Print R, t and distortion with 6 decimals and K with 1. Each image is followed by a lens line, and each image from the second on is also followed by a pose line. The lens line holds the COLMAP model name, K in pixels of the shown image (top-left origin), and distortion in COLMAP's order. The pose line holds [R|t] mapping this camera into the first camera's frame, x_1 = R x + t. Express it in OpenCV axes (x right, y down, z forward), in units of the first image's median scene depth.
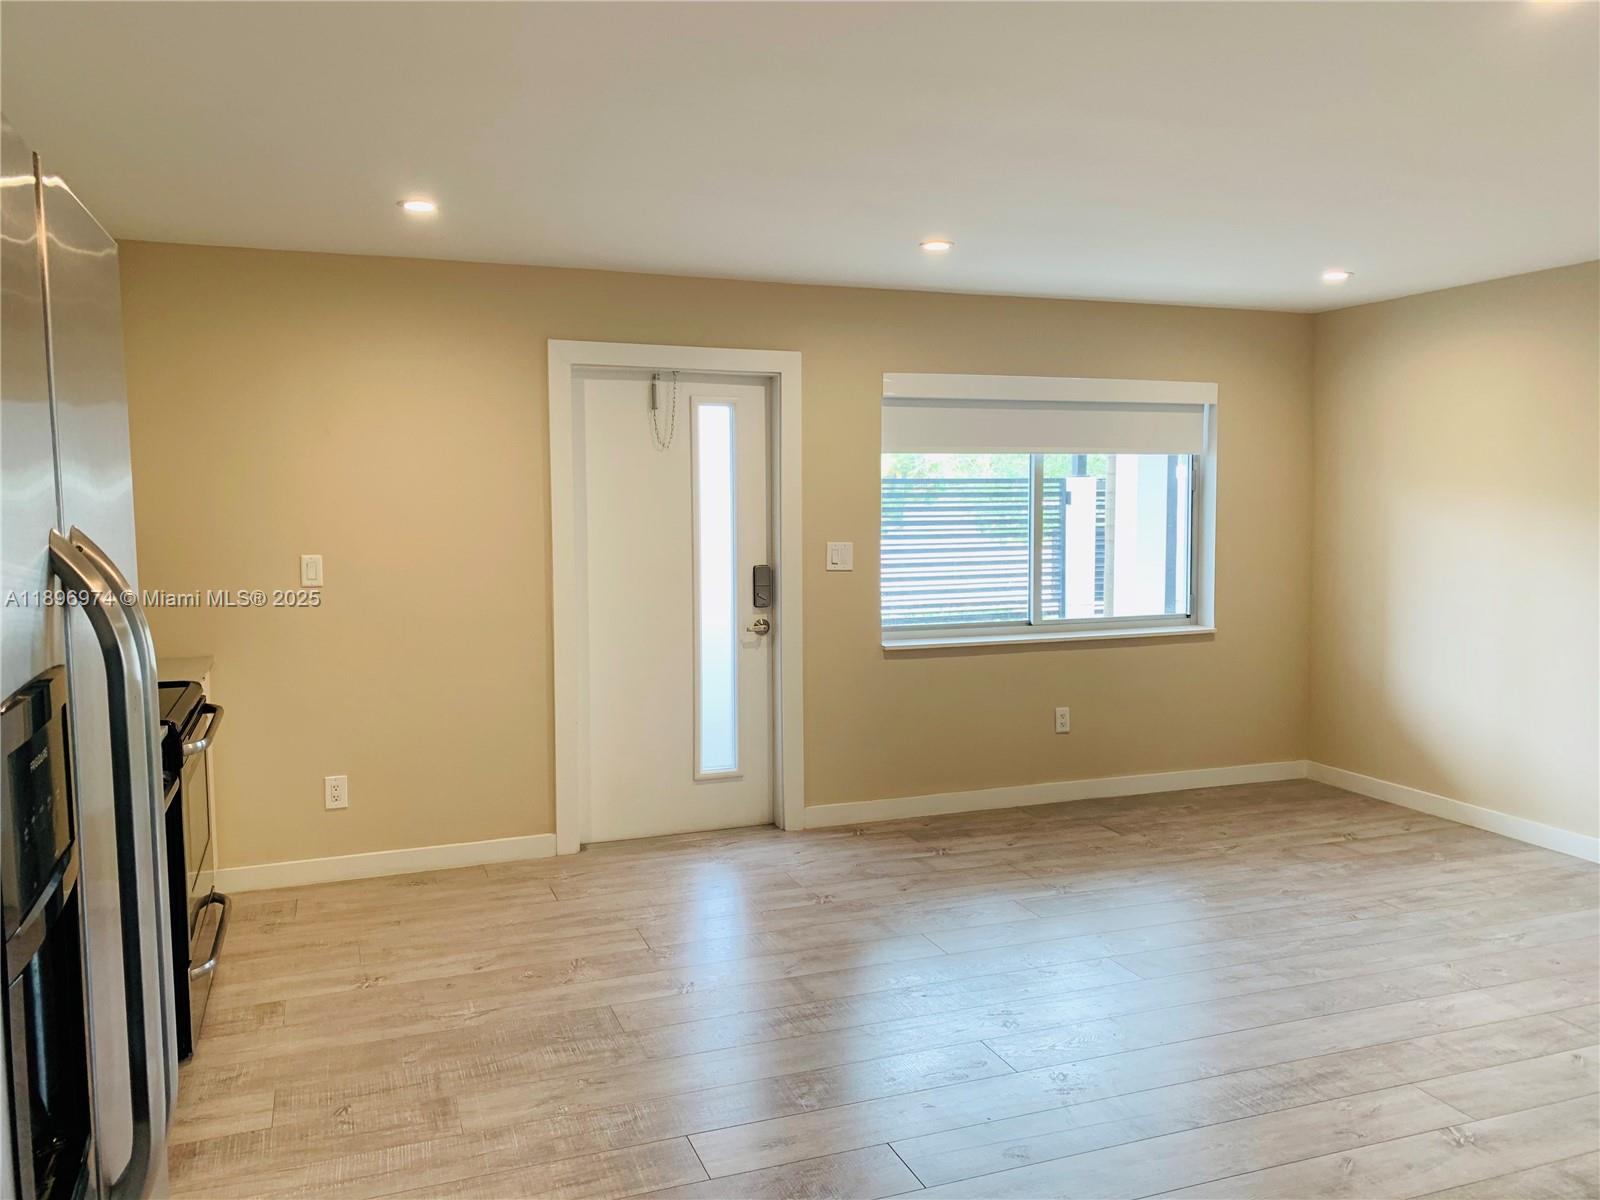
lens RADIAL K [[1235.7, 0, 793.2], [0, 1235.7, 605.8], [0, 0, 1]] dist [0.029777, -0.011114]
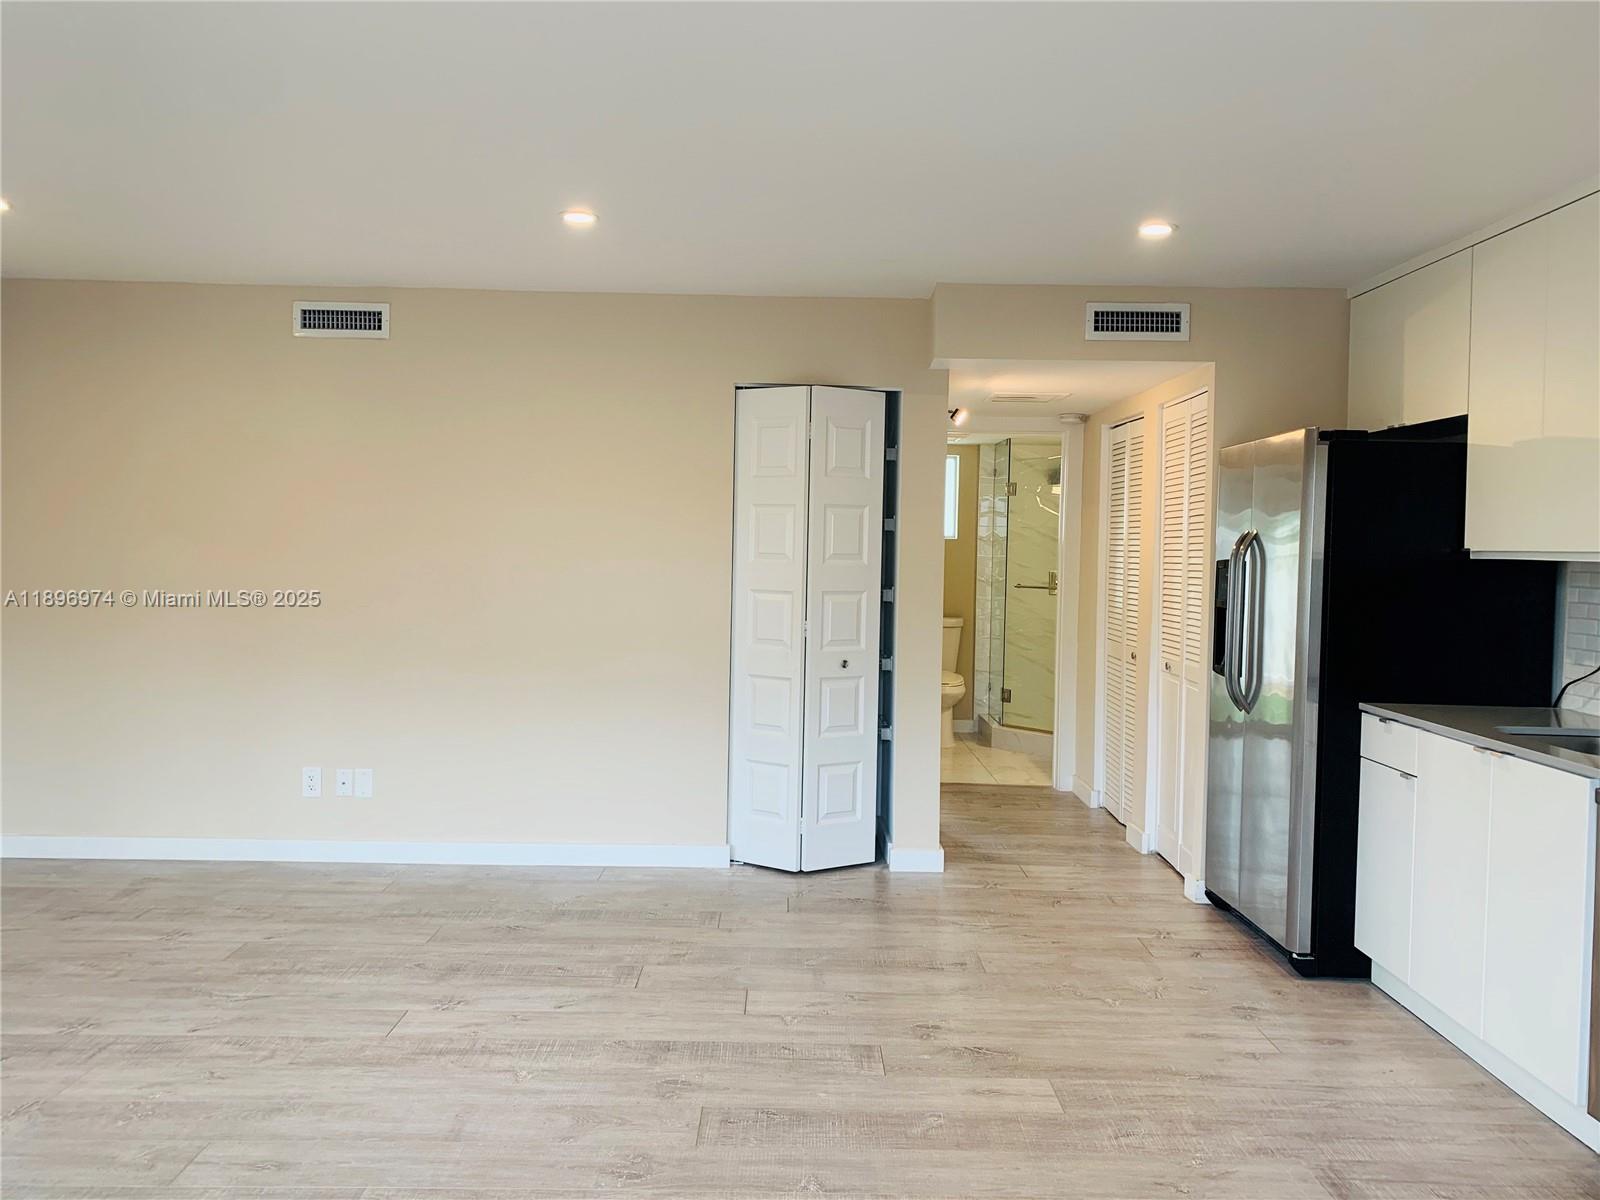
lens RADIAL K [[1235.7, 0, 794.1], [0, 1235.7, 592.3], [0, 0, 1]] dist [0.029777, -0.011114]
pose [[-0.936032, -0.029238, 0.350699, -0.134903], [0.014952, 0.992339, 0.122639, -0.084363], [-0.351598, 0.120038, -0.928423, 1.191077]]
